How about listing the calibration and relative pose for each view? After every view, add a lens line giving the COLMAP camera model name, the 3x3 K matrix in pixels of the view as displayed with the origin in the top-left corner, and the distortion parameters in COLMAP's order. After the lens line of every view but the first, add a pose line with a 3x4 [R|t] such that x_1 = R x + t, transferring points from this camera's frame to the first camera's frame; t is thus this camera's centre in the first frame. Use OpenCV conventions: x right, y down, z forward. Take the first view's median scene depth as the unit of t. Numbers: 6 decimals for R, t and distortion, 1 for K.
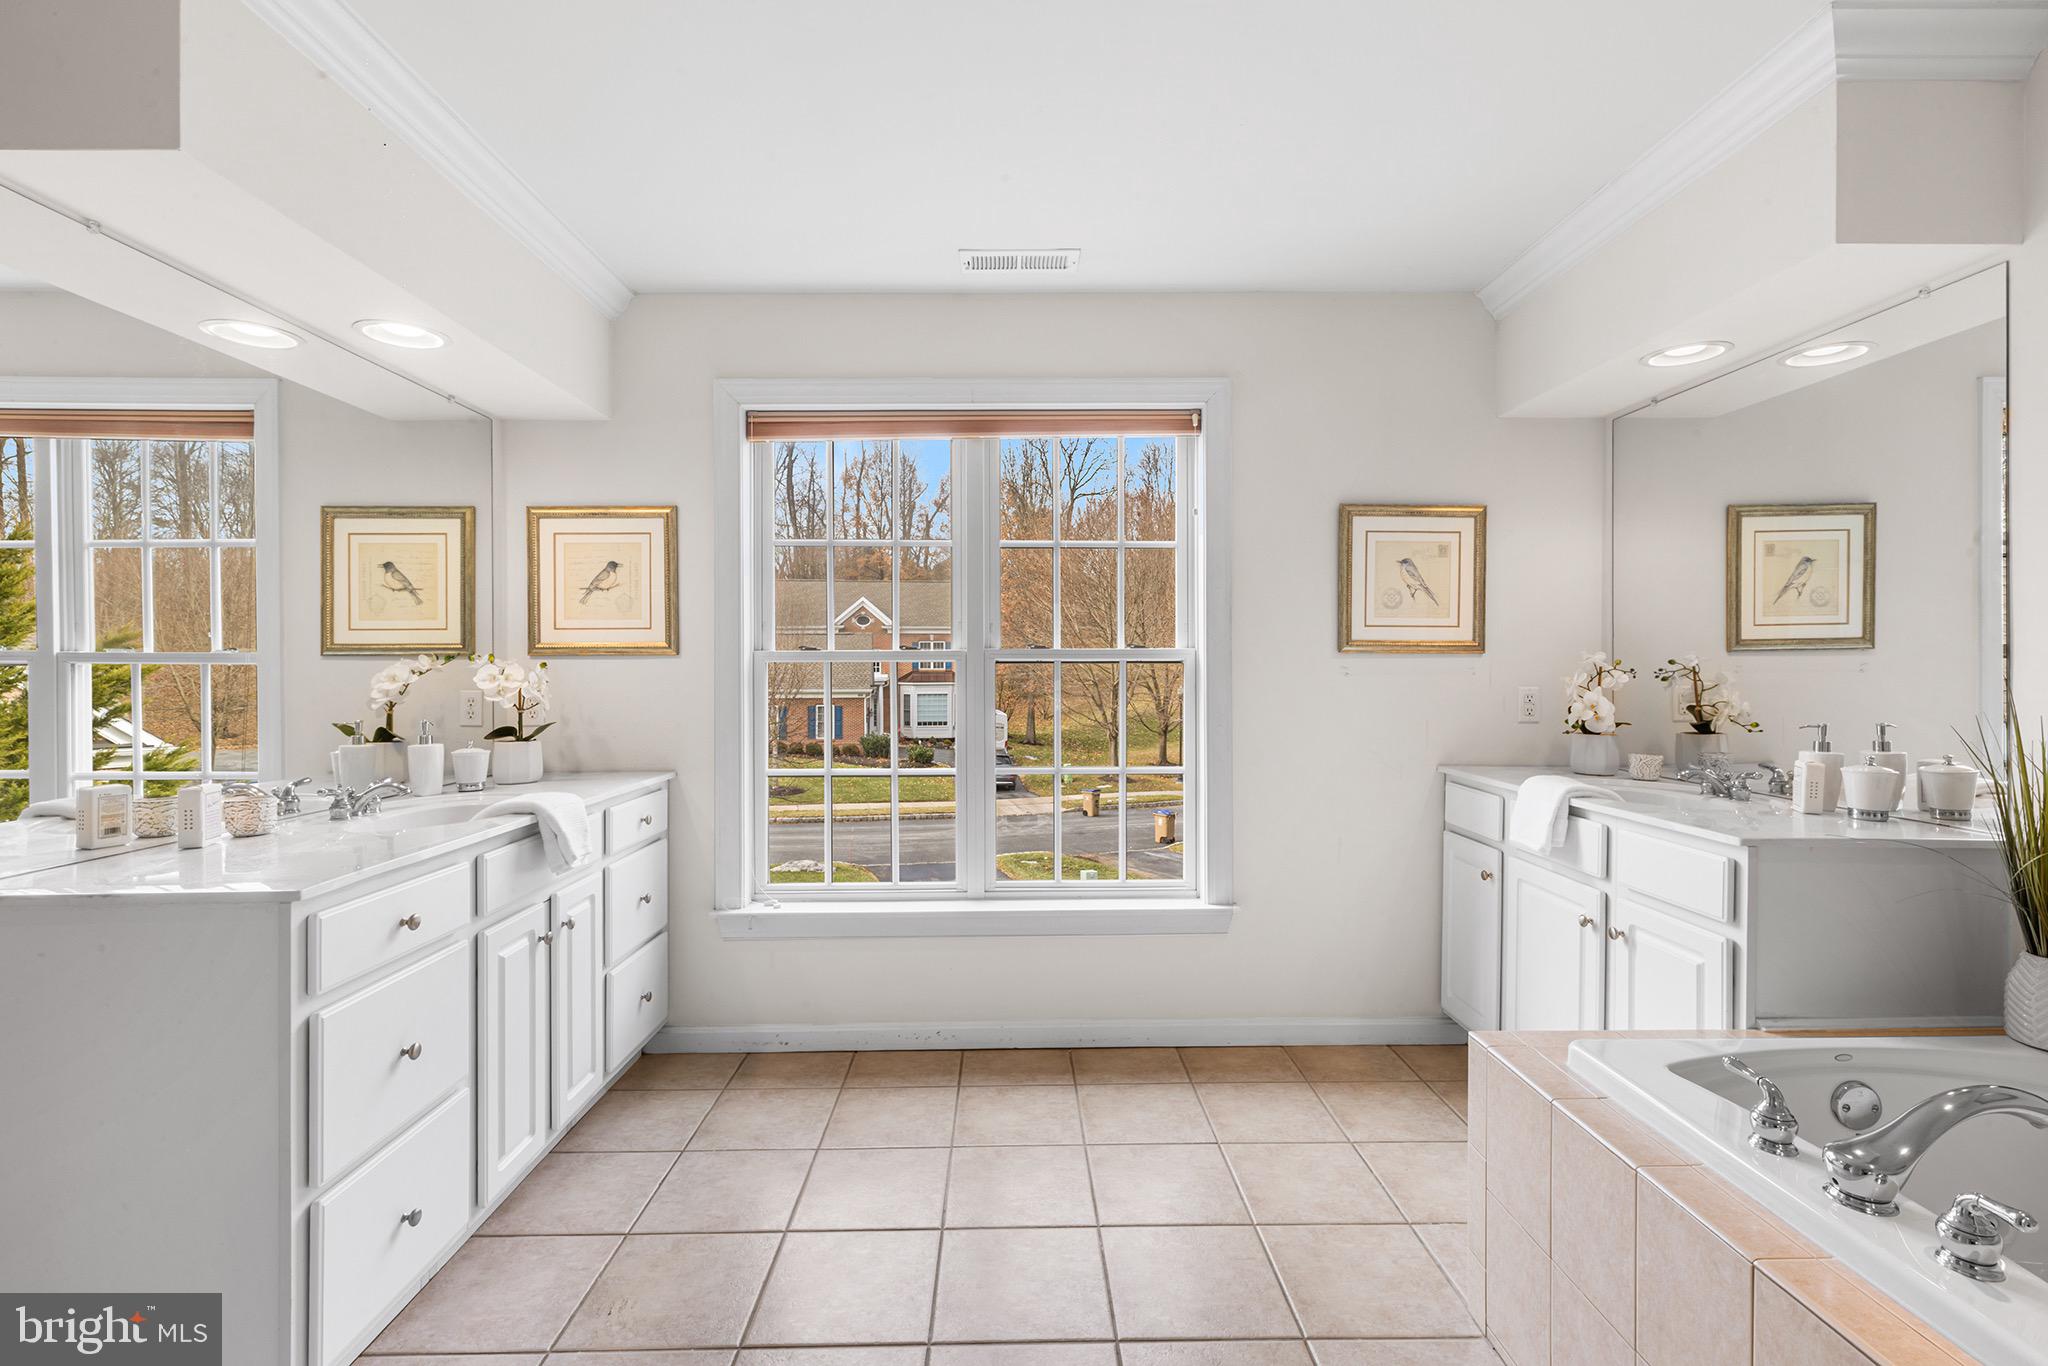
lens RADIAL K [[932.0, 0, 1029.2], [0, 932.0, 649.2], [0, 0, 1]] dist [0.005588, 0.000546]
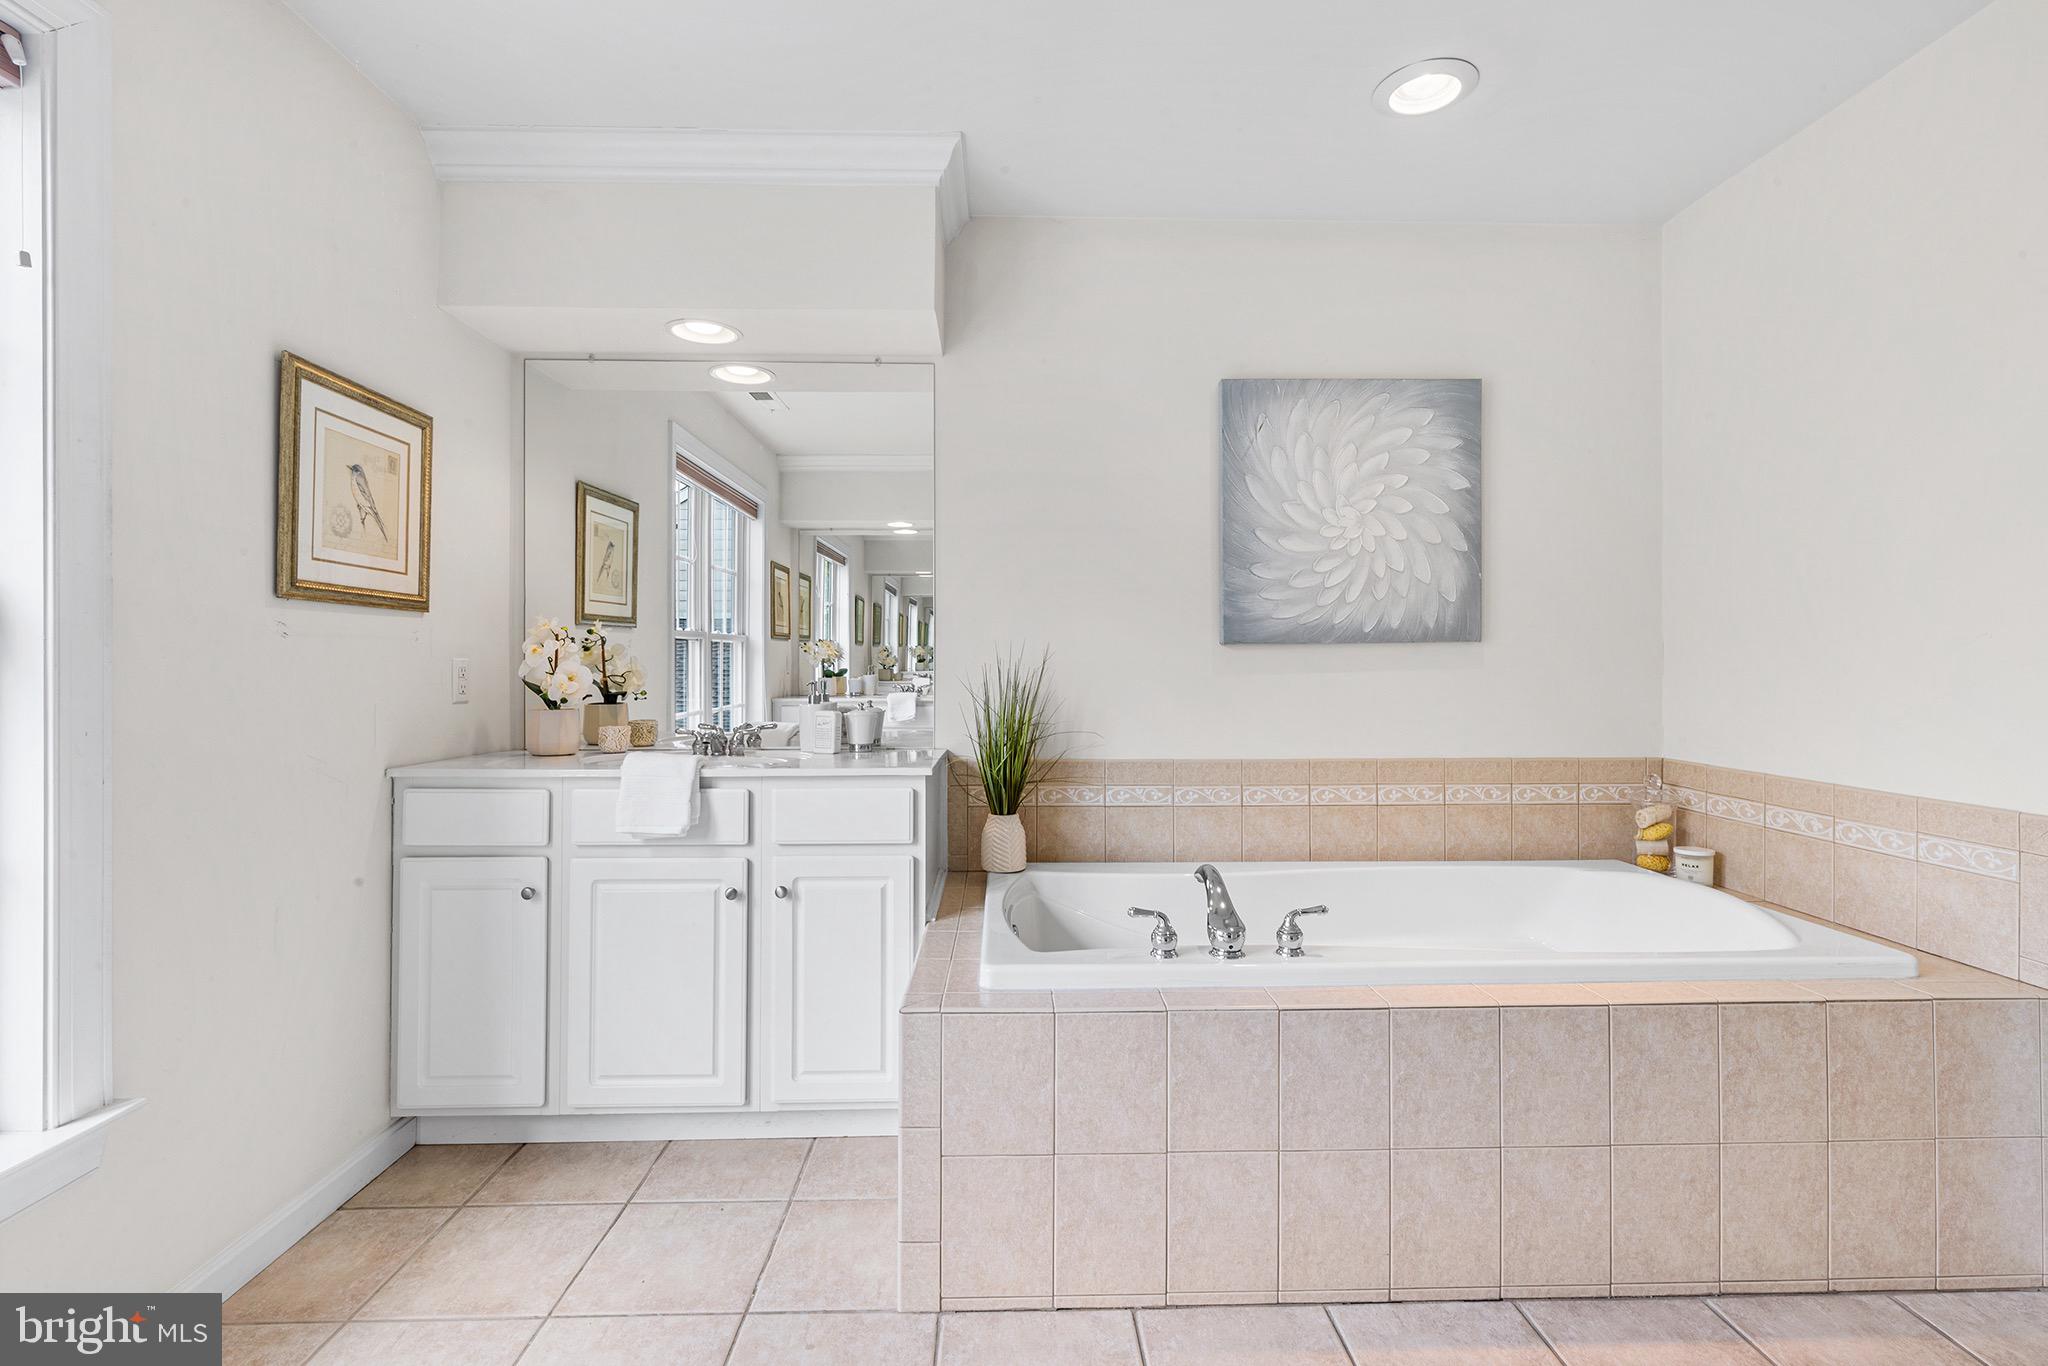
lens RADIAL K [[932.0, 0, 1029.2], [0, 932.0, 649.2], [0, 0, 1]] dist [0.005588, 0.000546]
pose [[-0.004998, 0.014100, 0.999888, -0.281755], [-0.016385, 0.999765, -0.014181, 0.038417], [-0.999853, -0.016454, -0.004766, 0.544897]]
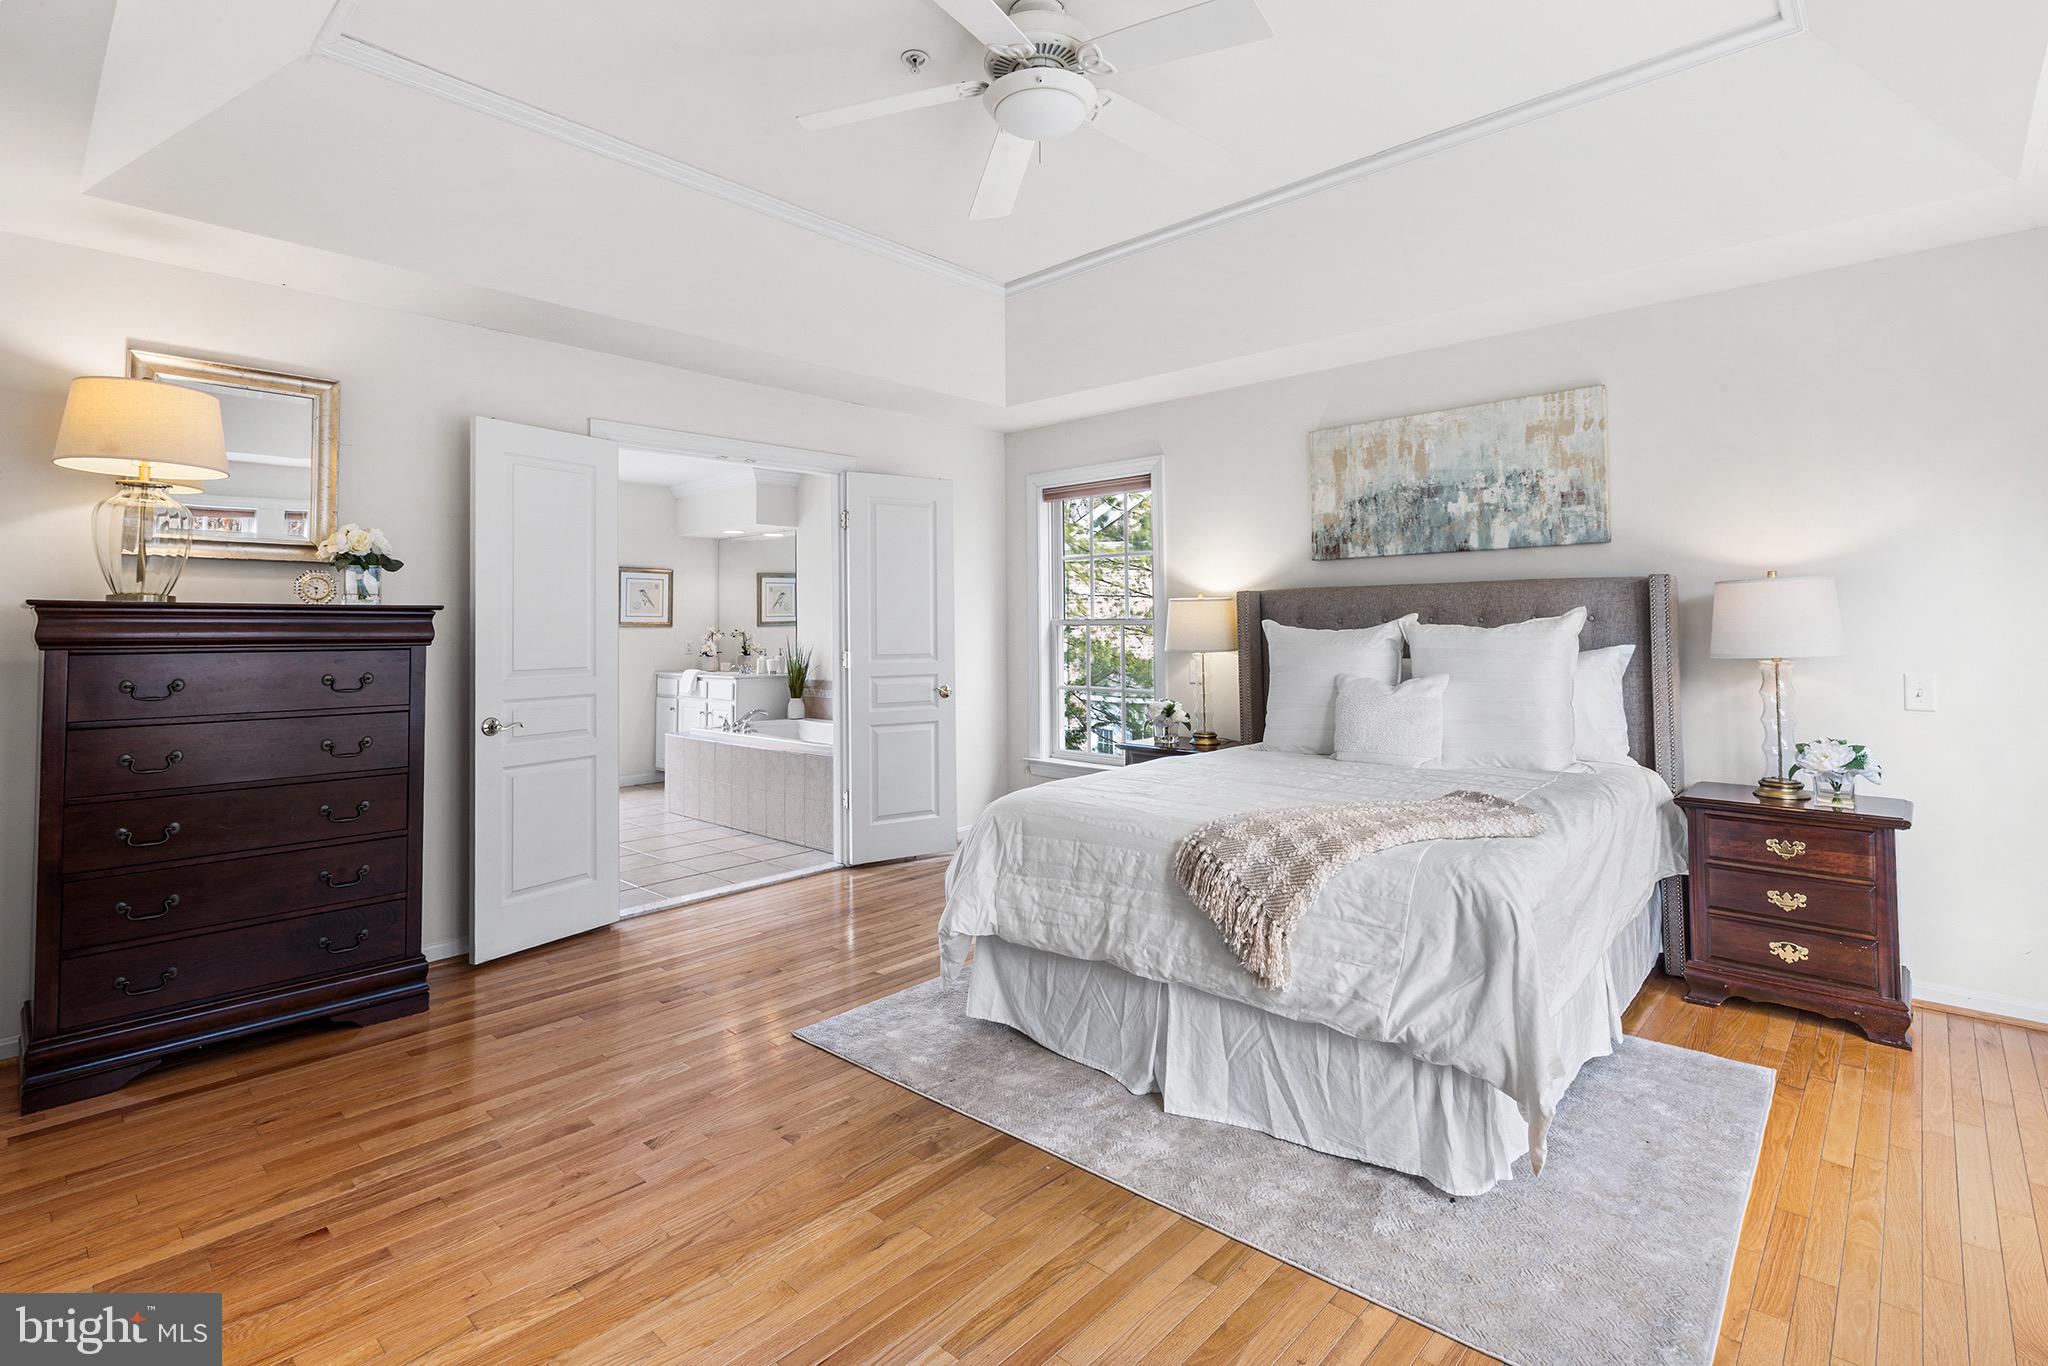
lens RADIAL K [[954.7, 0, 1033.2], [0, 954.7, 614.9], [0, 0, 1]] dist [-0.002240, -0.000077]
pose [[0.694599, 0.004818, 0.719381, -0.750642], [-0.003754, 0.999988, -0.003073, -0.026578], [-0.719388, -0.000566, 0.694609, -1.623520]]
